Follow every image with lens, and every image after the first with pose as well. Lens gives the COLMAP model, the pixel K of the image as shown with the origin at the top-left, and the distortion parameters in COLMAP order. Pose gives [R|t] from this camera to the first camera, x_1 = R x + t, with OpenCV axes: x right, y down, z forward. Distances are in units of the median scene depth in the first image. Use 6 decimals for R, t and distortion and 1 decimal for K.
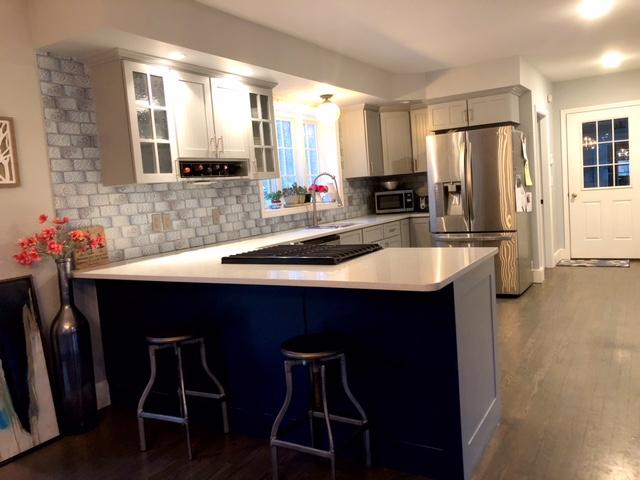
lens RADIAL K [[519.9, 0, 320.0], [0, 519.9, 240.0], [0, 0, 1]] dist [-0.001351, -0.002747]
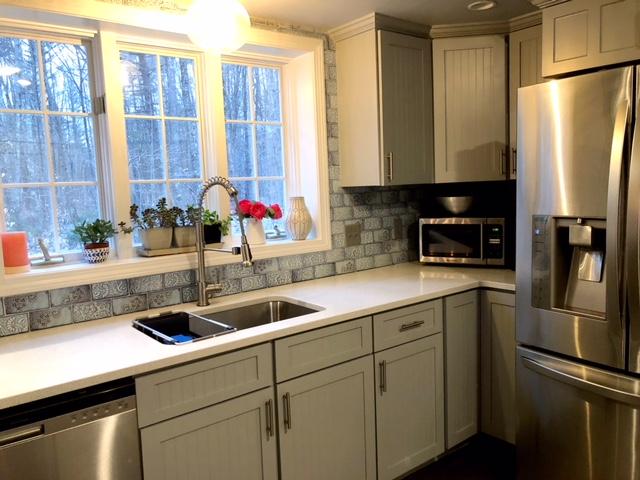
lens RADIAL K [[519.9, 0, 320.0], [0, 519.9, 240.0], [0, 0, 1]] dist [-0.001351, -0.002747]
pose [[0.936745, 0.081465, -0.340401, 0.191153], [-0.068508, 0.996400, 0.049932, -0.093307], [0.343244, -0.023454, 0.938954, 0.558693]]
